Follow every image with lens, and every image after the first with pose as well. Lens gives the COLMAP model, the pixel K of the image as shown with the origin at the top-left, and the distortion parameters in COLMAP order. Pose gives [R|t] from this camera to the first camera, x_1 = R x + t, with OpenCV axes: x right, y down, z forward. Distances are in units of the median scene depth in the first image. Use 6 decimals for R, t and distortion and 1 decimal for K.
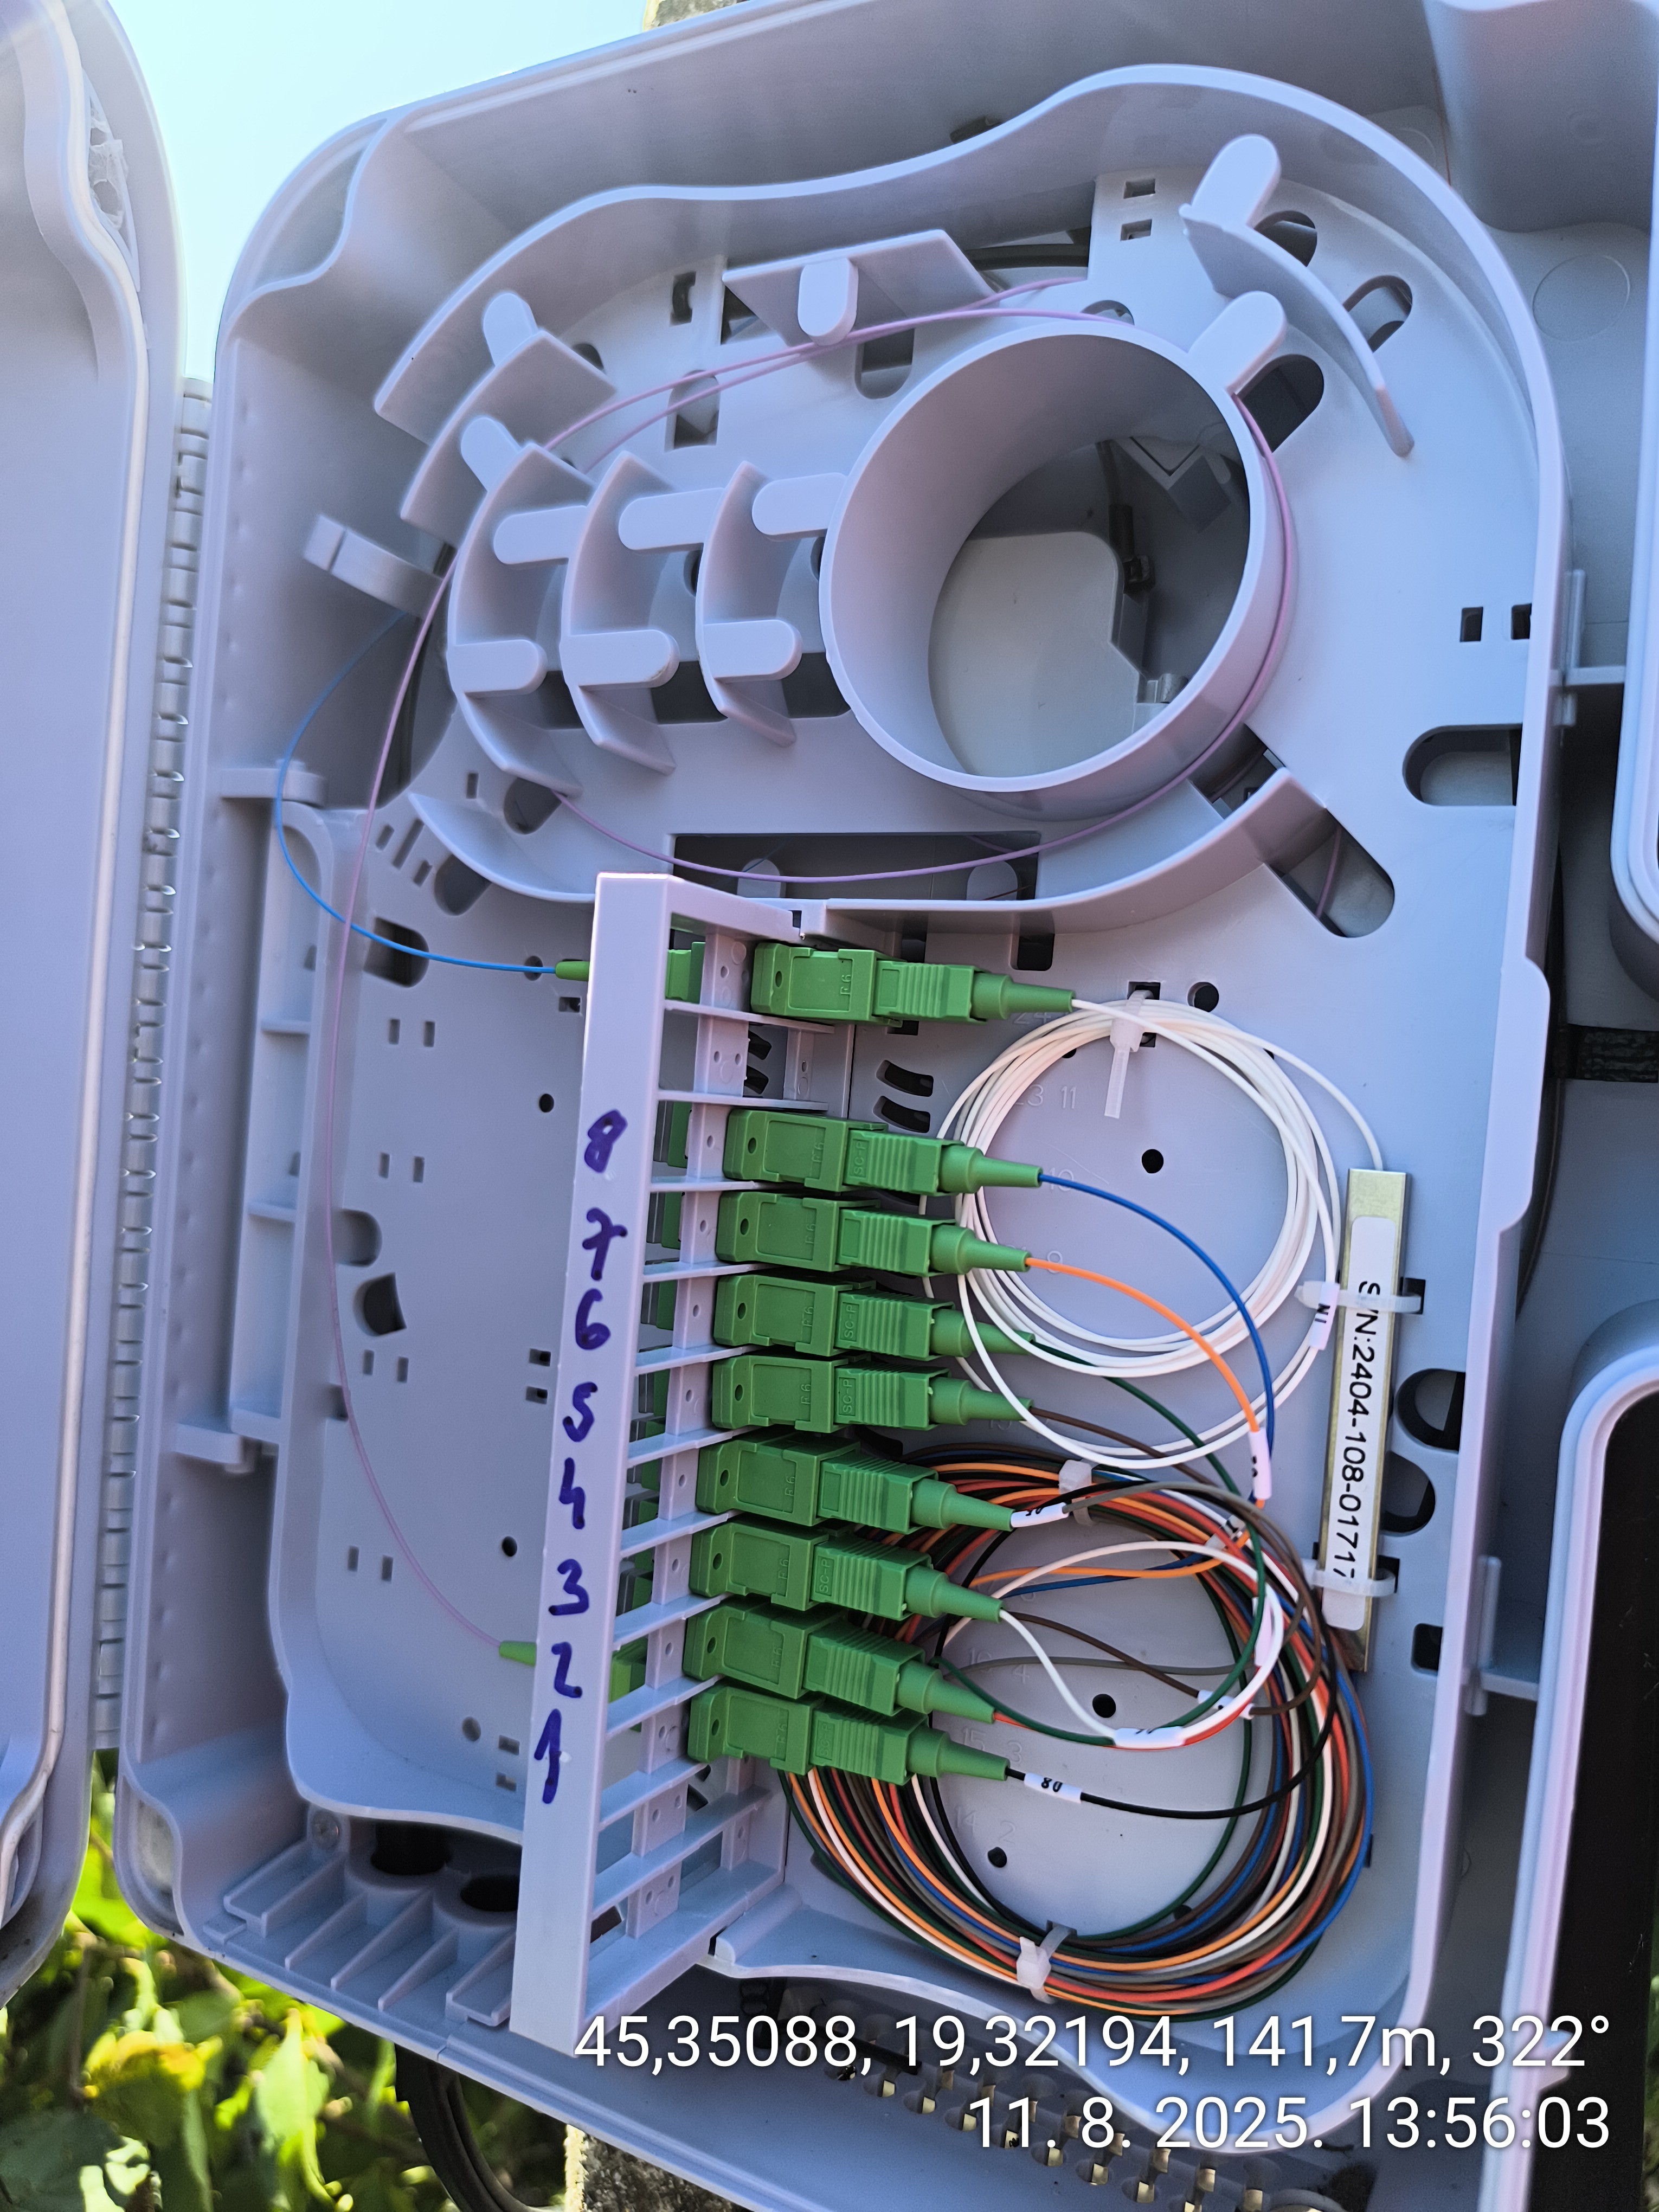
lens RADIAL K [[1554.2, 0, 829.5], [0, 1554.2, 1106.0], [0, 0, 1]] dist [-0.044297, 0.011917]
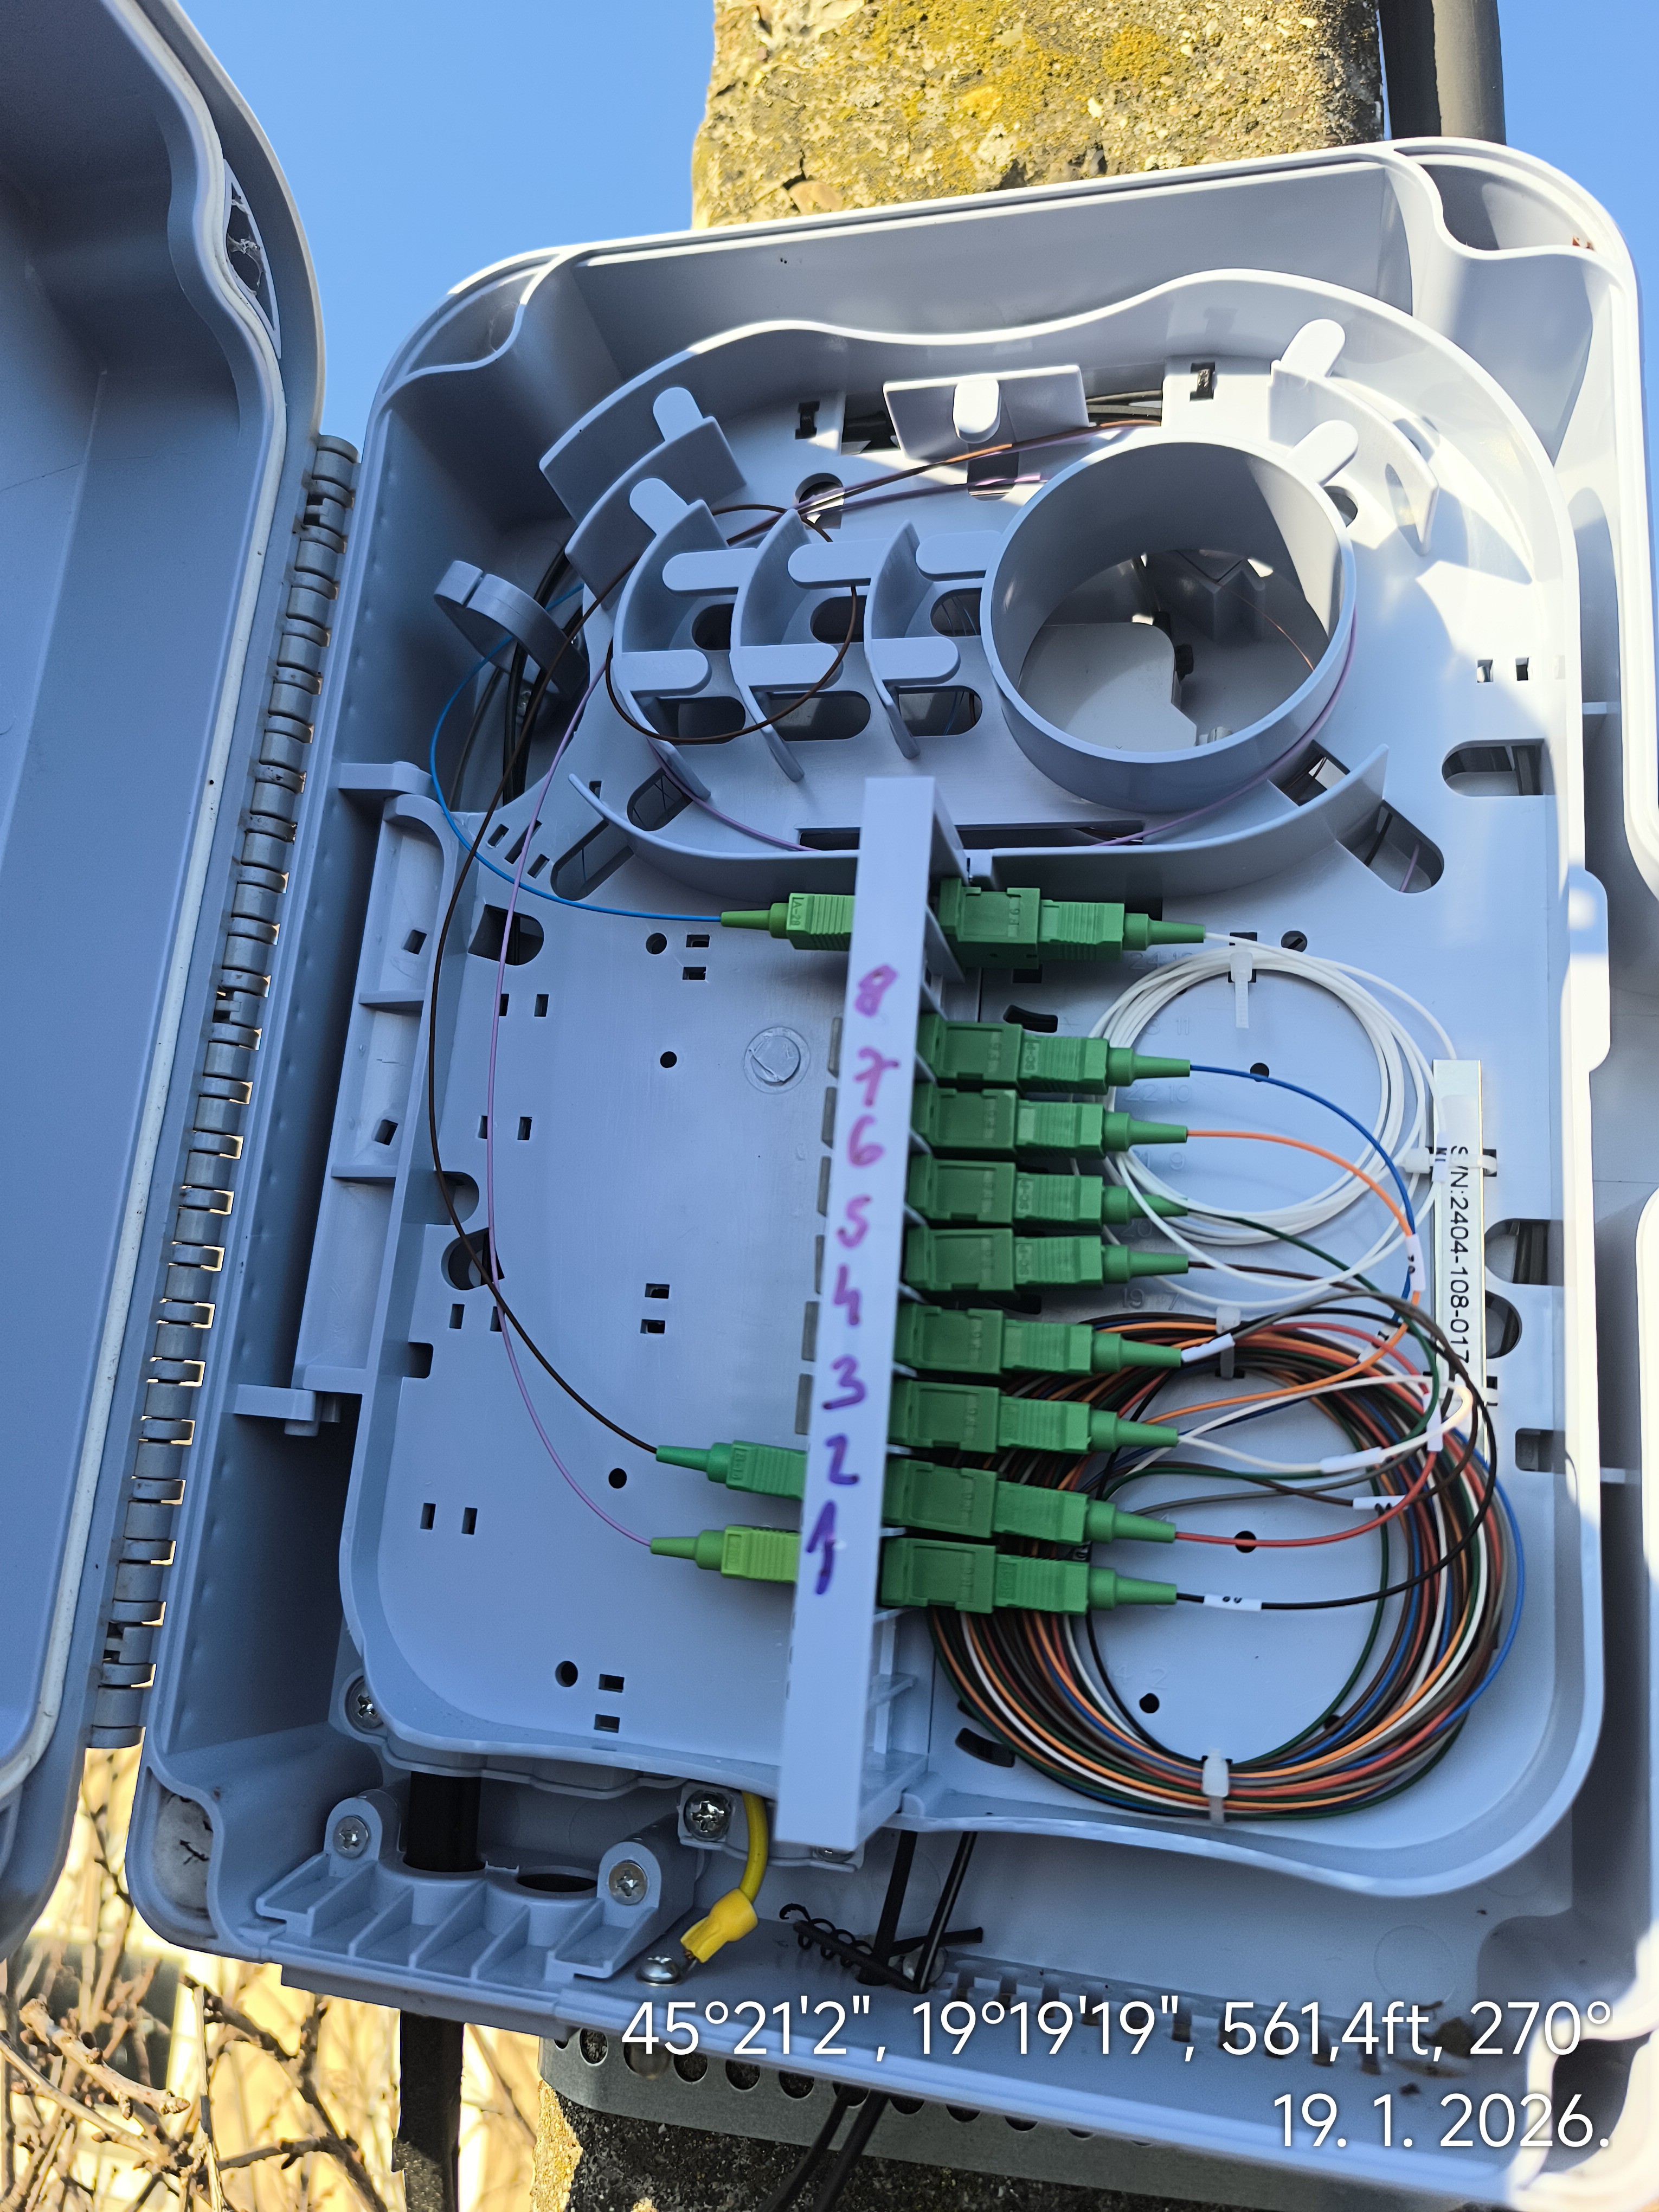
lens RADIAL K [[1512.9, 0, 788.5], [0, 1512.9, 1100.2], [0, 0, 1]] dist [0.011754, -0.088390]
pose [[0.975211, 0.053061, 0.214820, -0.386573], [-0.007628, 0.978308, -0.207016, 0.292148], [-0.221144, 0.200246, 0.954462, -0.045605]]
